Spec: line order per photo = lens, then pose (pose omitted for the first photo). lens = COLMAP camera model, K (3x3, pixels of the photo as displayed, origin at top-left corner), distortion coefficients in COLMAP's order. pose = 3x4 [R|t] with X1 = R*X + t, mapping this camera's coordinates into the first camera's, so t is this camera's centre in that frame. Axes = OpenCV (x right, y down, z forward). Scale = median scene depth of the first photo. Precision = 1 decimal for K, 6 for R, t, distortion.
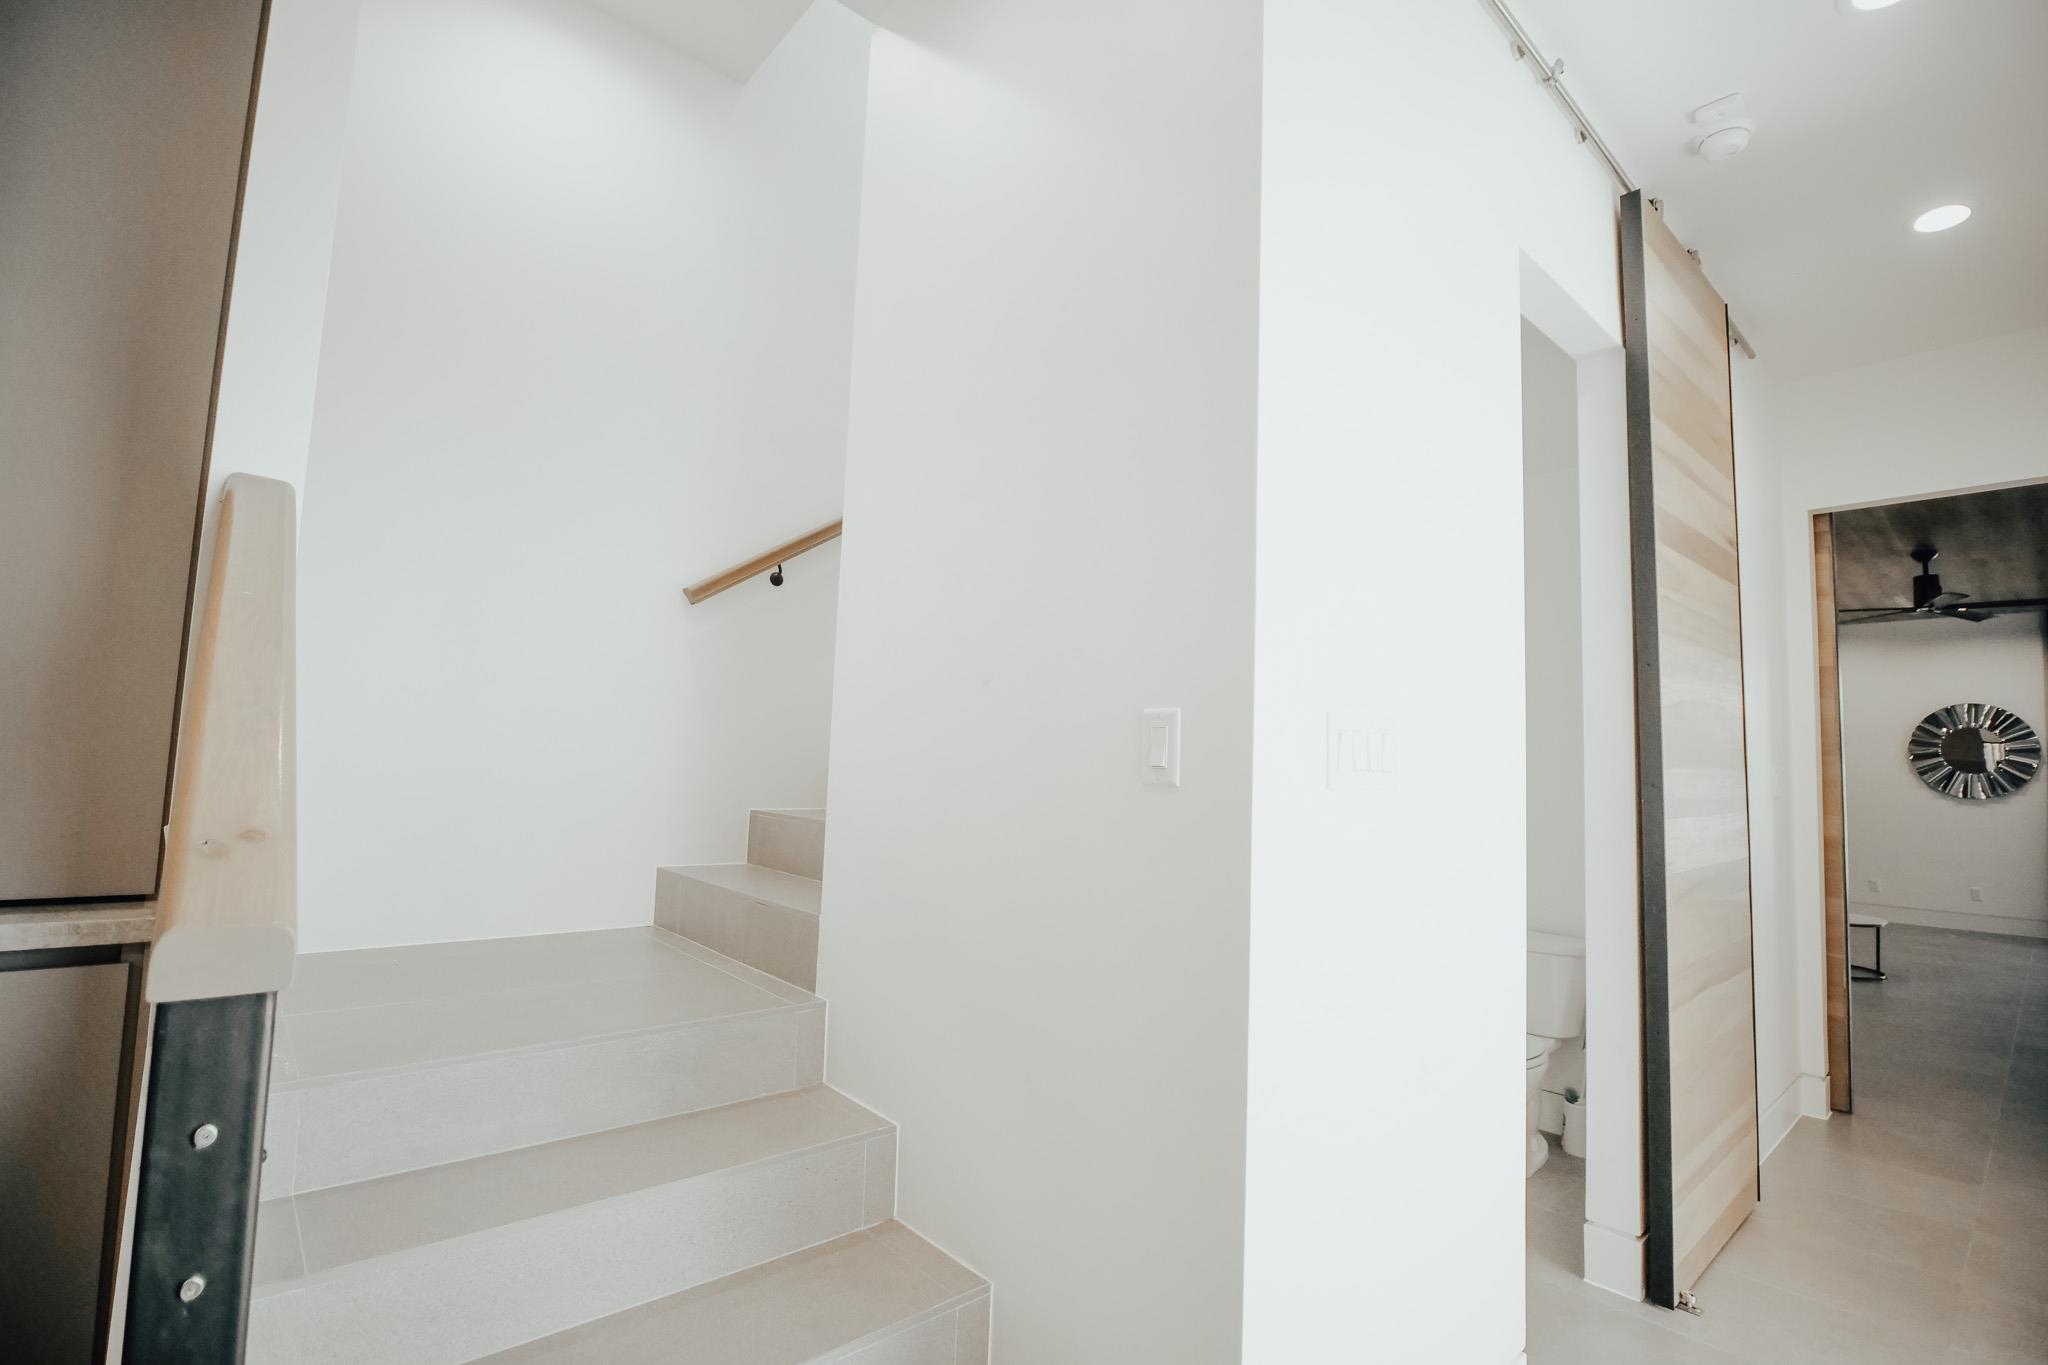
lens RADIAL K [[933.3, 0, 1020.9], [0, 933.3, 672.8], [0, 0, 1]] dist [-0.009106, -0.000094]
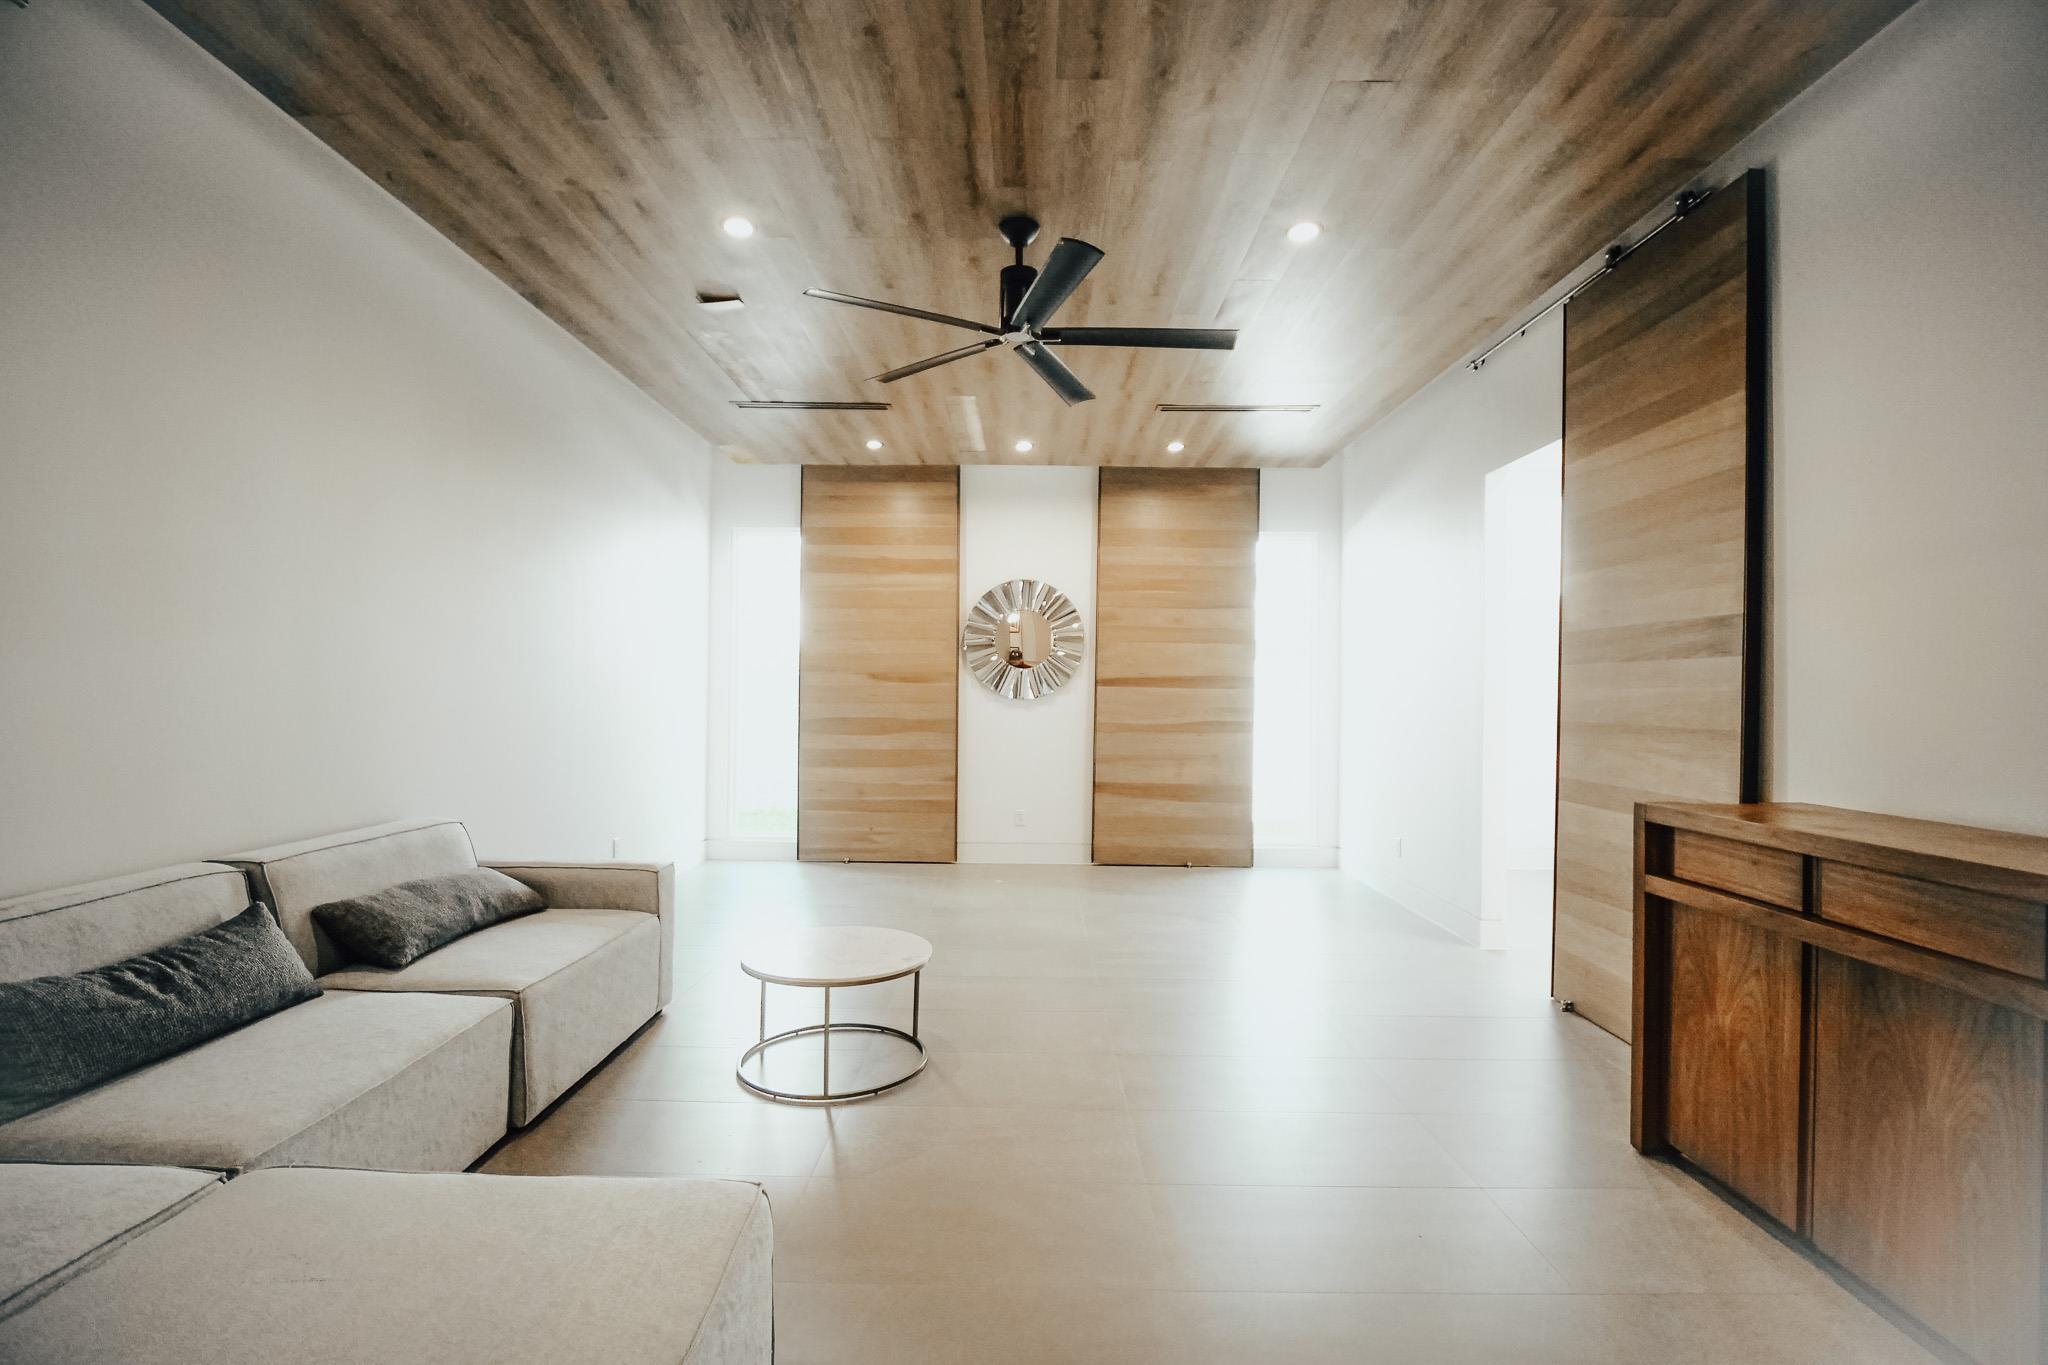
lens RADIAL K [[933.3, 0, 1016.4], [0, 933.3, 693.1], [0, 0, 1]] dist [-0.009106, -0.000094]
pose [[0.674210, -0.026898, 0.738049, 0.444462], [-0.052712, 0.995035, 0.084416, 0.064522], [-0.736656, -0.095818, 0.669445, 0.476634]]
